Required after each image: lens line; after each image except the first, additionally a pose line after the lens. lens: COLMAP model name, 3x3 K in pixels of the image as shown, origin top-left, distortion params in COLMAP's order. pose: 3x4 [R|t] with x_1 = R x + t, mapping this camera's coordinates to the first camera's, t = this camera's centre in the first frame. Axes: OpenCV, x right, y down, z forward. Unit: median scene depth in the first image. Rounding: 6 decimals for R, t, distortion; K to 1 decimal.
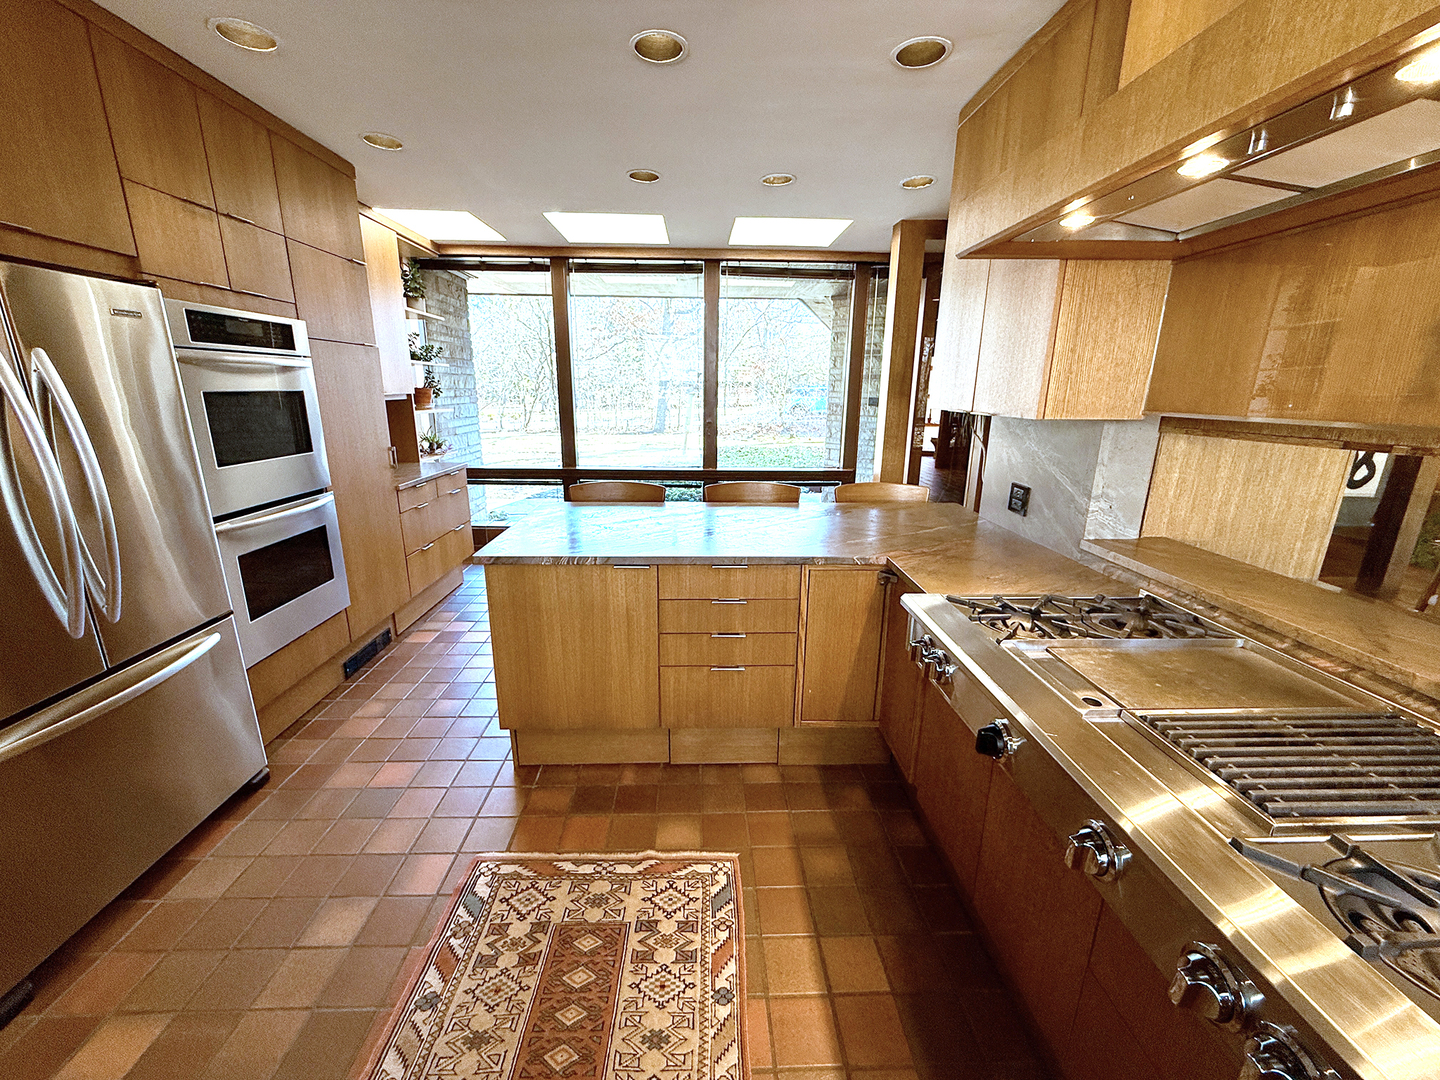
lens RADIAL K [[572.9, 0, 712.5], [0, 572.9, 538.6], [0, 0, 1]] dist [-0.007599, -0.001026]
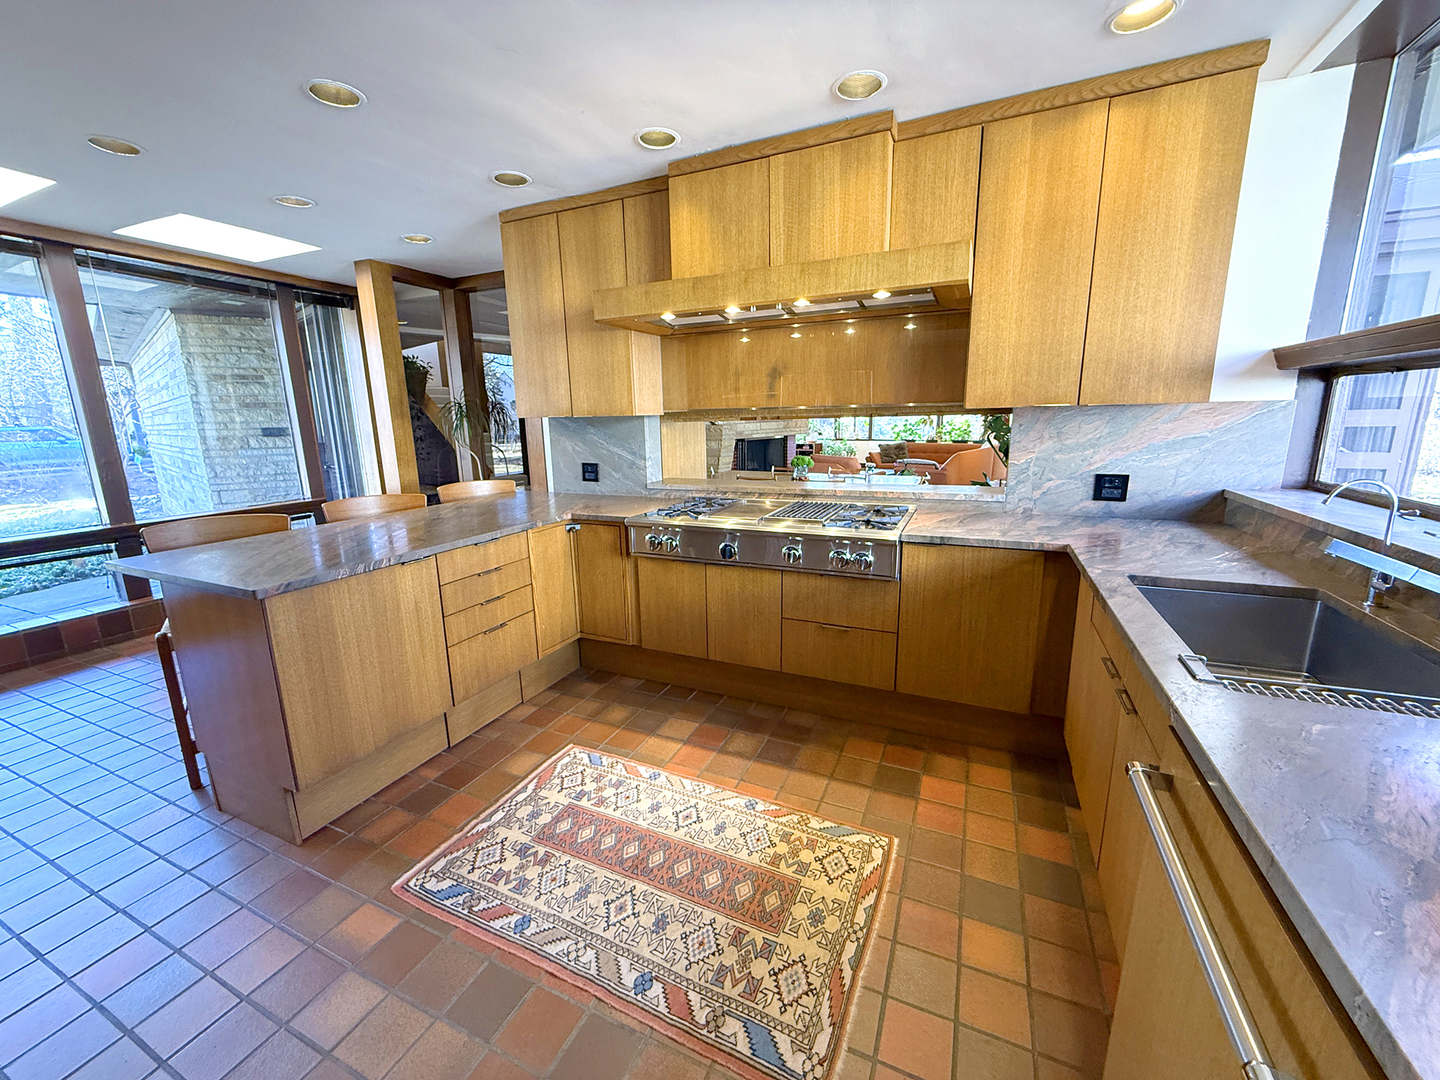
lens RADIAL K [[572.9, 0, 720.6], [0, 572.9, 540.1], [0, 0, 1]] dist [-0.007599, -0.001026]
pose [[0.421438, -0.203444, 0.883742, -0.890869], [0.253253, 0.962142, 0.100721, 0.050225], [-0.870777, 0.181363, 0.457006, 0.003045]]
